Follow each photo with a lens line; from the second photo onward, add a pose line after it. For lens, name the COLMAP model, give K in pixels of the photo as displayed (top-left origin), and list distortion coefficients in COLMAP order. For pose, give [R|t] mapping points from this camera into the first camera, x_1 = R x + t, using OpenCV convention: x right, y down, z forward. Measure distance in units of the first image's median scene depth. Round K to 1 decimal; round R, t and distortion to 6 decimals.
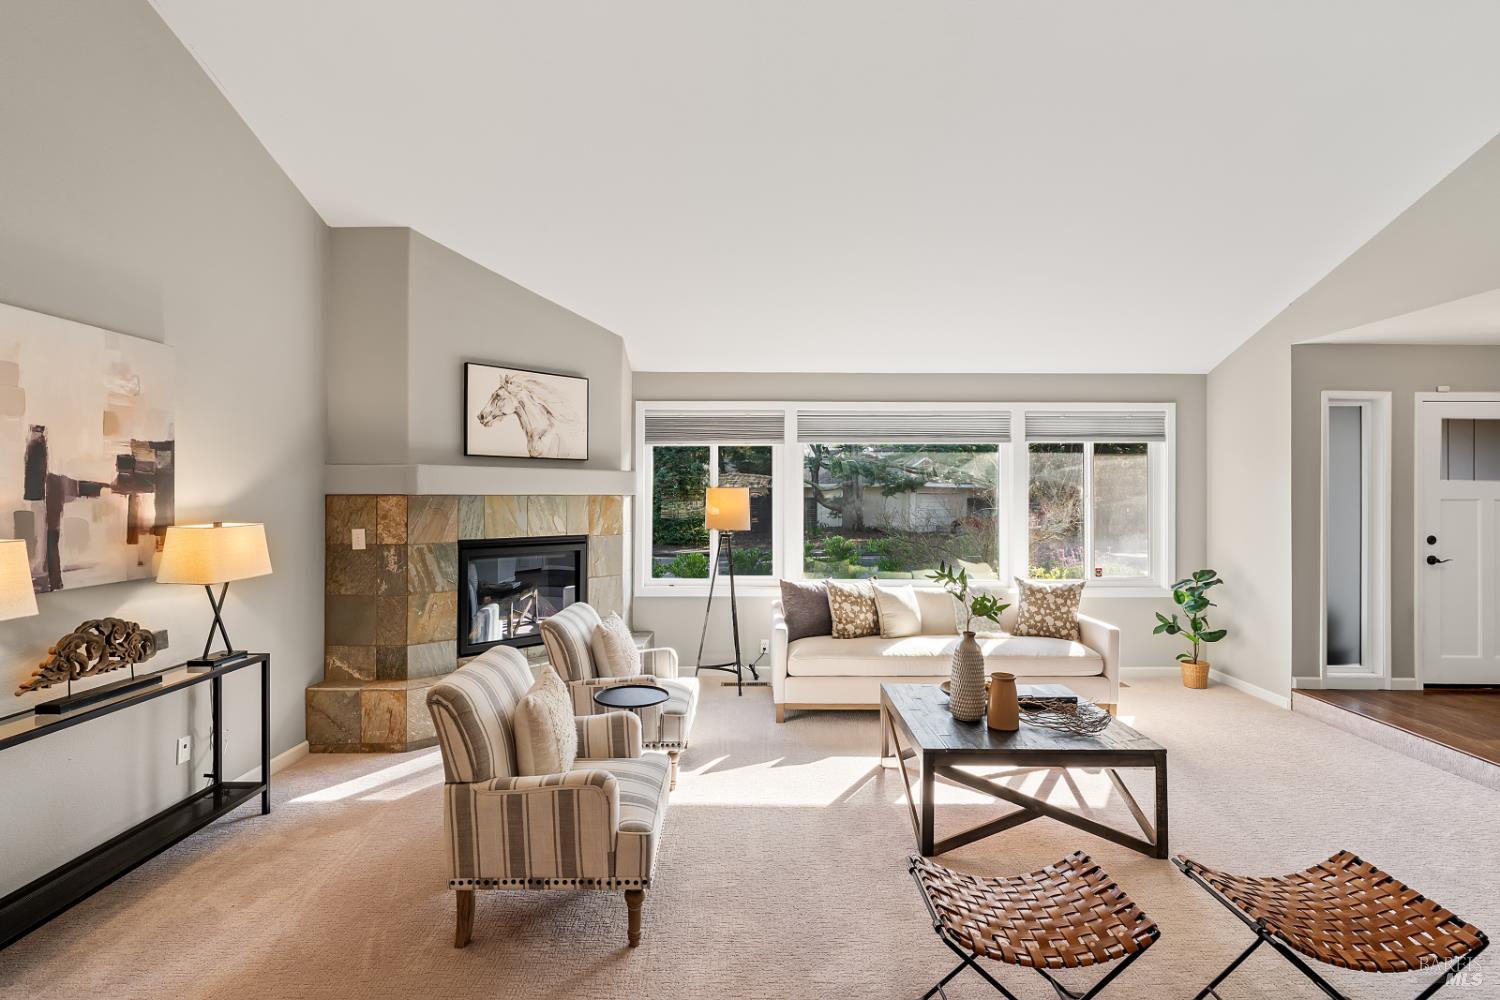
lens RADIAL K [[694.5, 0, 748.4], [0, 694.5, 501.6], [0, 0, 1]] dist [-0.004840, 0.000718]
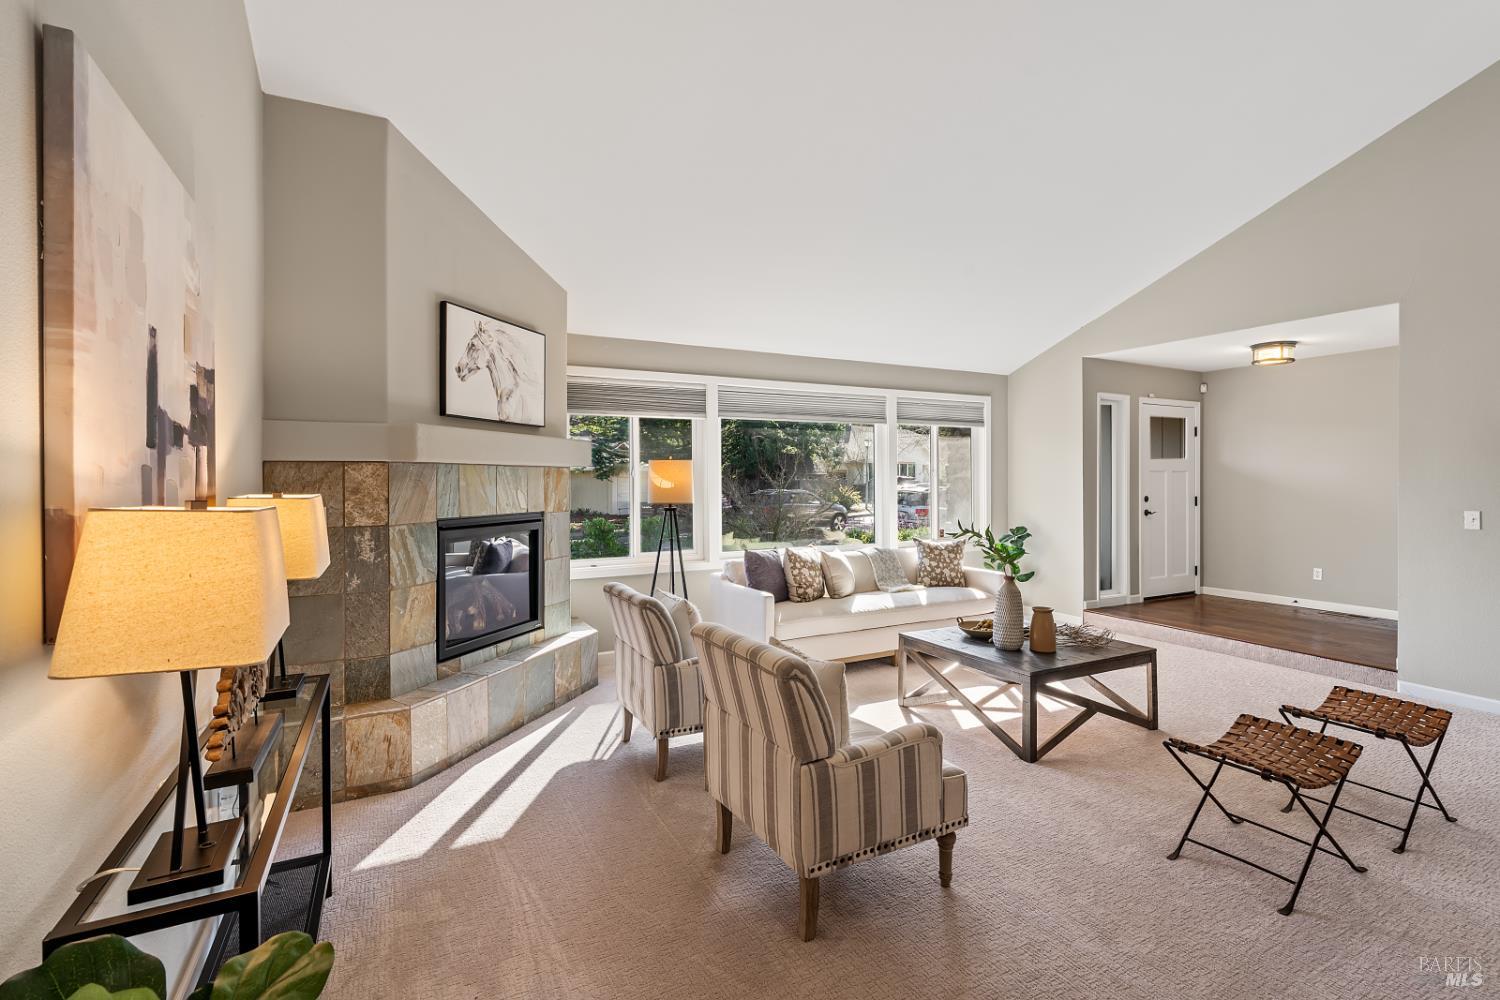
lens RADIAL K [[686.6, 0, 751.3], [0, 686.6, 490.9], [0, 0, 1]] dist [-0.008508, -0.000013]
pose [[0.885417, -0.013322, 0.464606, -0.422740], [0.011060, 0.999910, 0.007593, 0.018451], [-0.464665, -0.001584, 0.885485, 0.109420]]
